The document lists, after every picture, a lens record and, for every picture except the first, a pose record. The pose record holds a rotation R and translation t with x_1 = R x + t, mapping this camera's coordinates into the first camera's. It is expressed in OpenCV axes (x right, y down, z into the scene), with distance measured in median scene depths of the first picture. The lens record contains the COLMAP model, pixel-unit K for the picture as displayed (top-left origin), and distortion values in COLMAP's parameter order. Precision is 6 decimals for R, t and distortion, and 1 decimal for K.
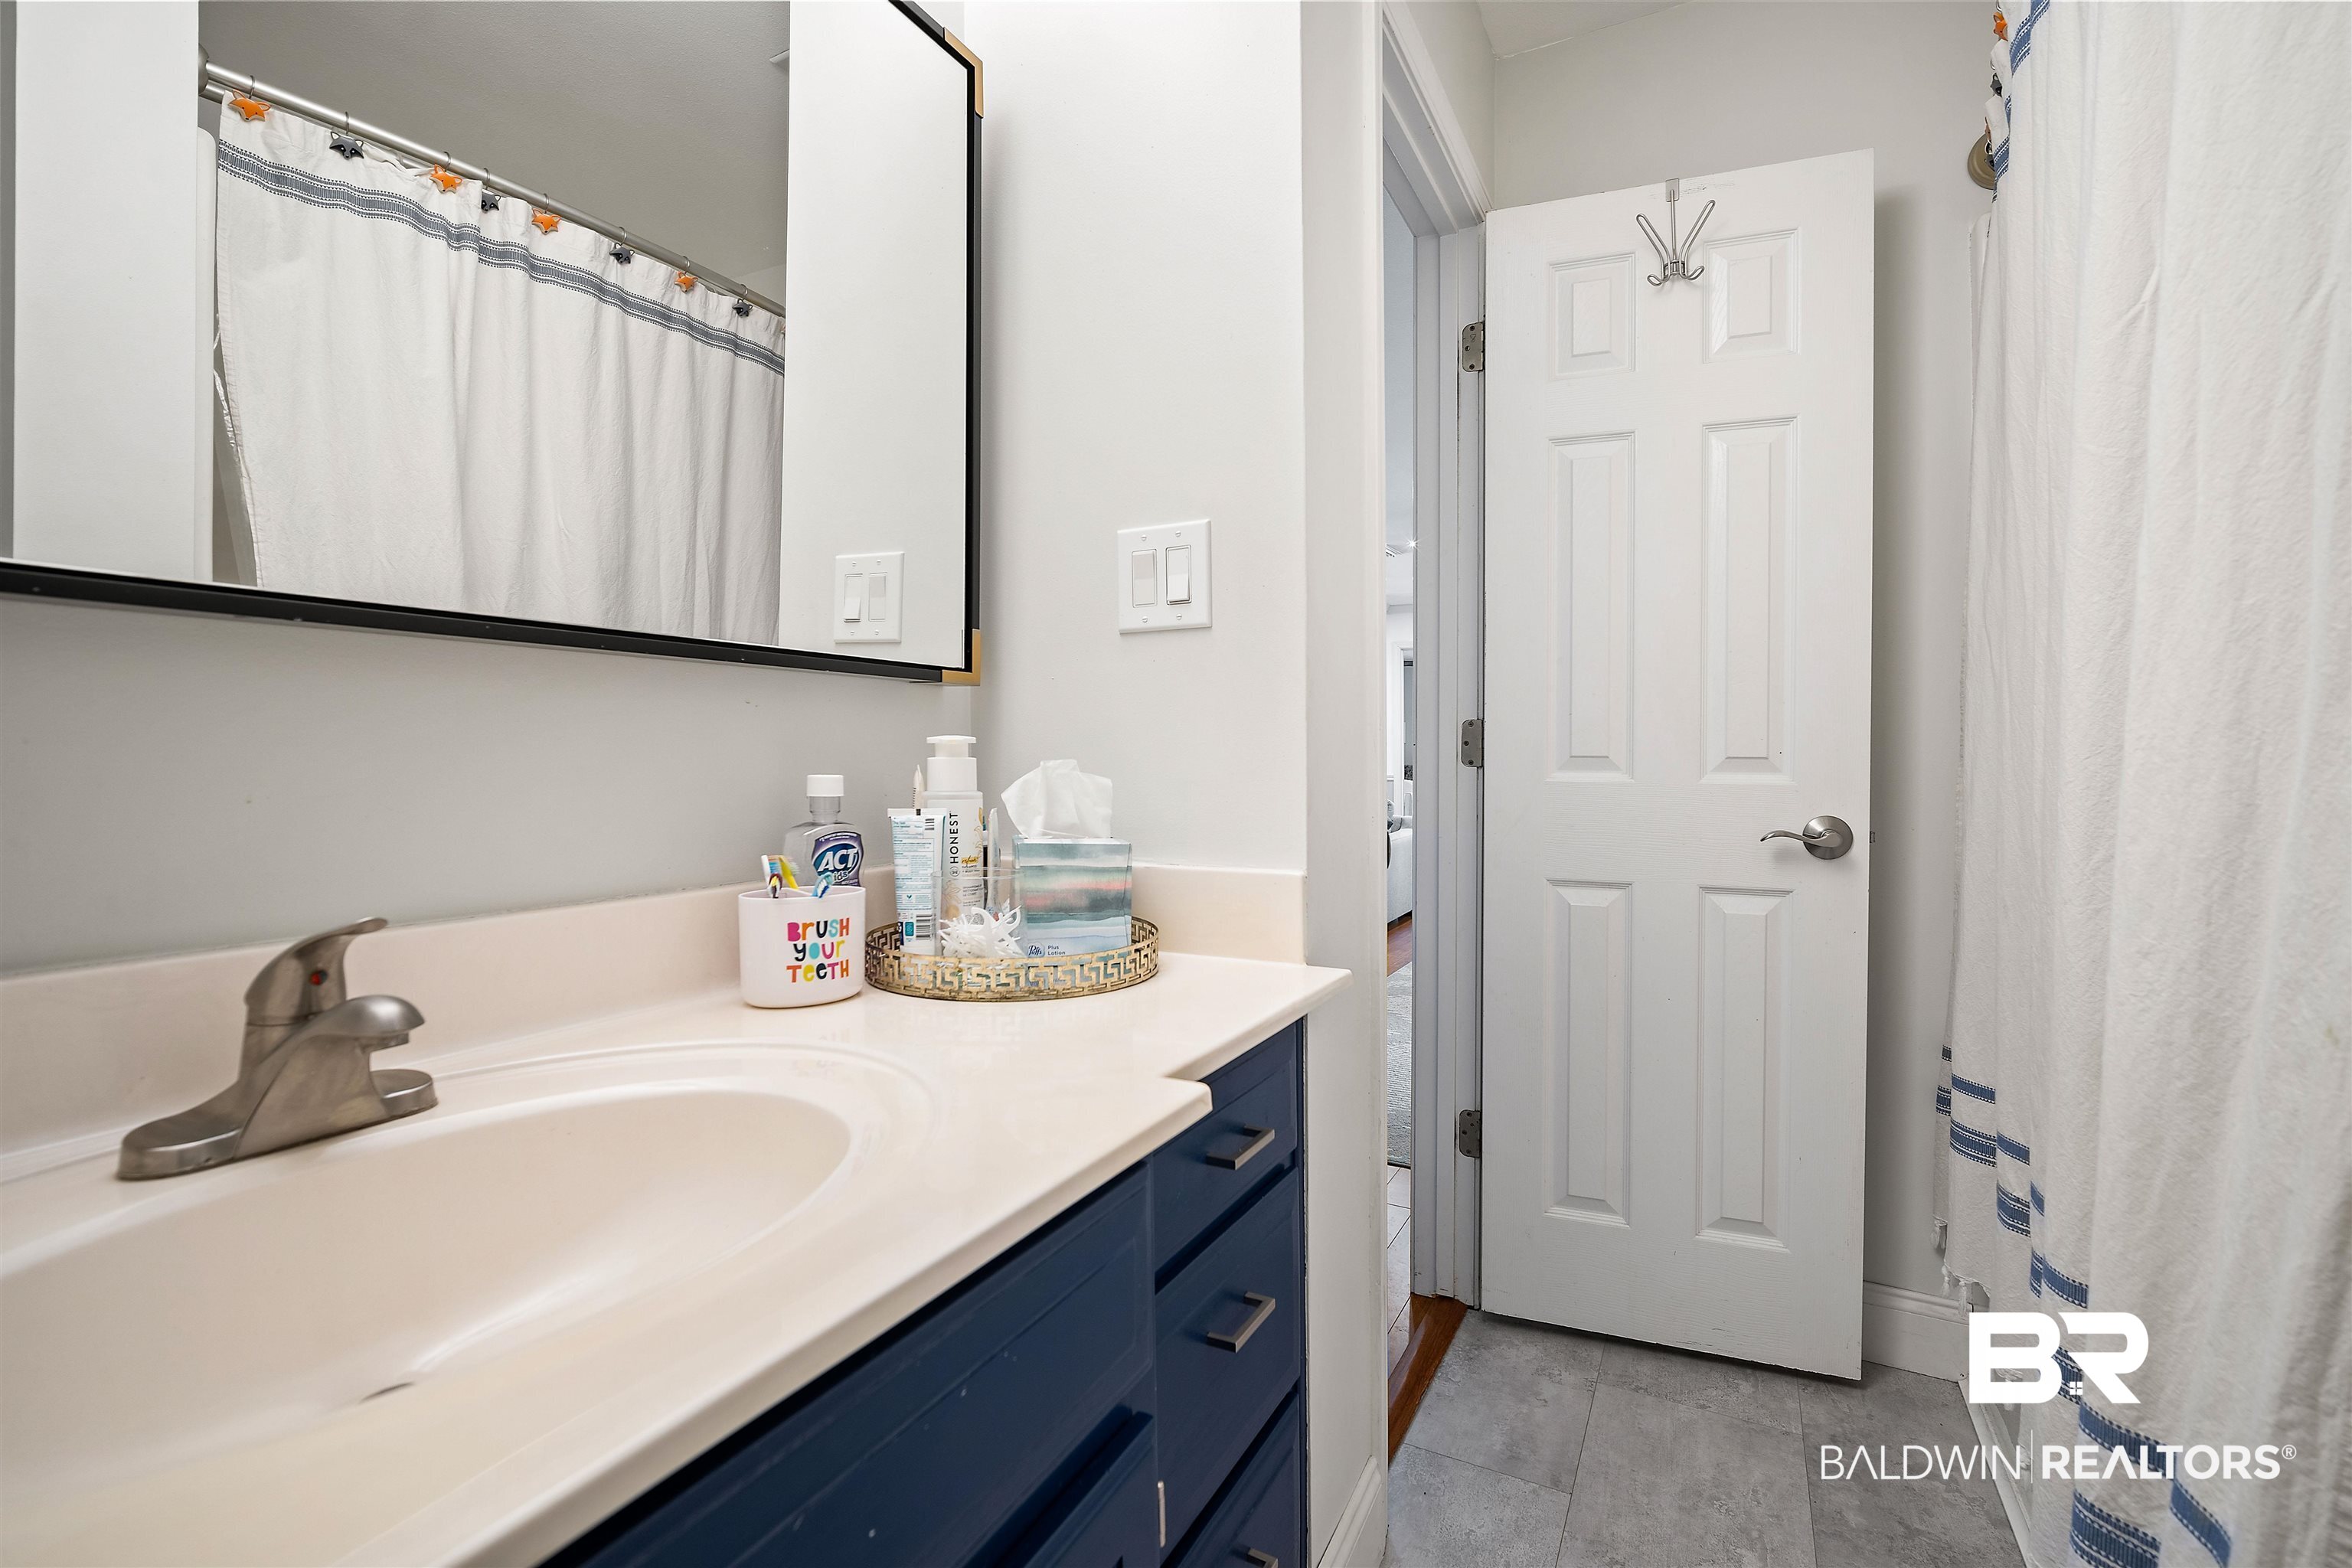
lens RADIAL K [[1052.3, 0, 1170.3], [0, 1052.3, 769.1], [0, 0, 1]] dist [-0.006086, -0.000120]
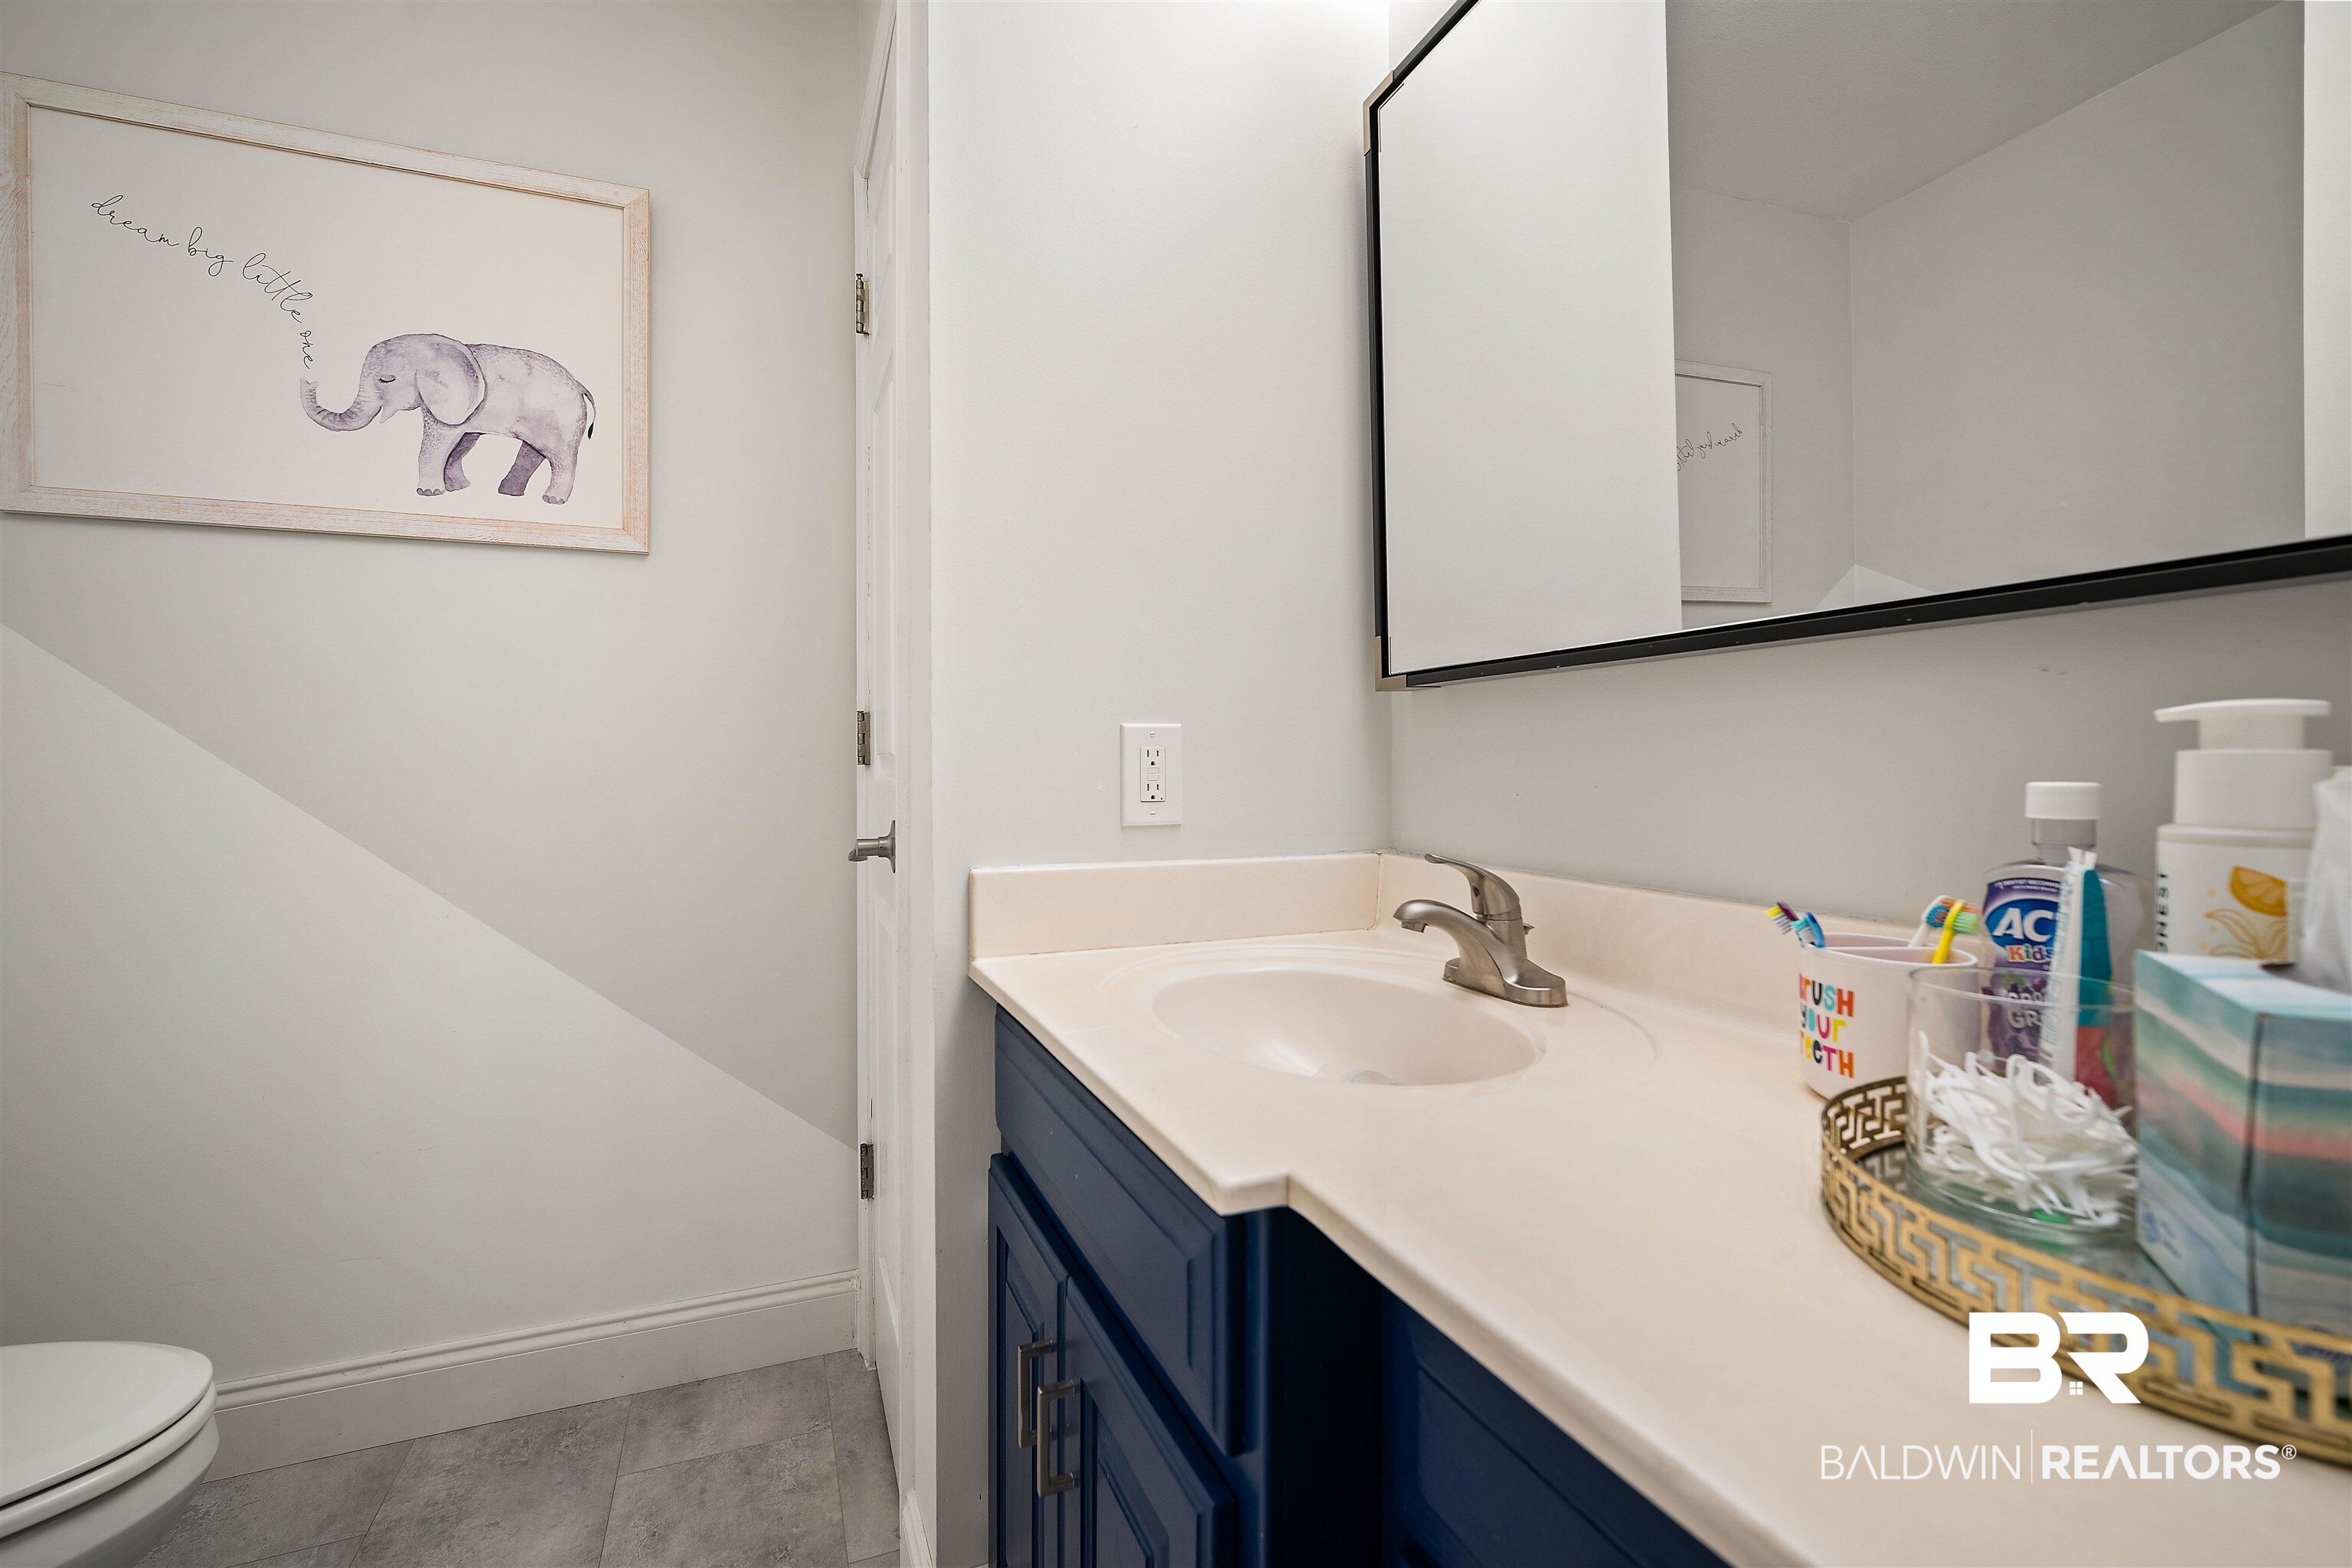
lens RADIAL K [[1052.3, 0, 1170.9], [0, 1052.3, 774.1], [0, 0, 1]] dist [-0.006086, -0.000120]
pose [[-0.654119, 0.014504, -0.756253, 0.490435], [0.002094, 0.999847, 0.017365, -0.011241], [0.756389, 0.009776, -0.654049, 1.112599]]
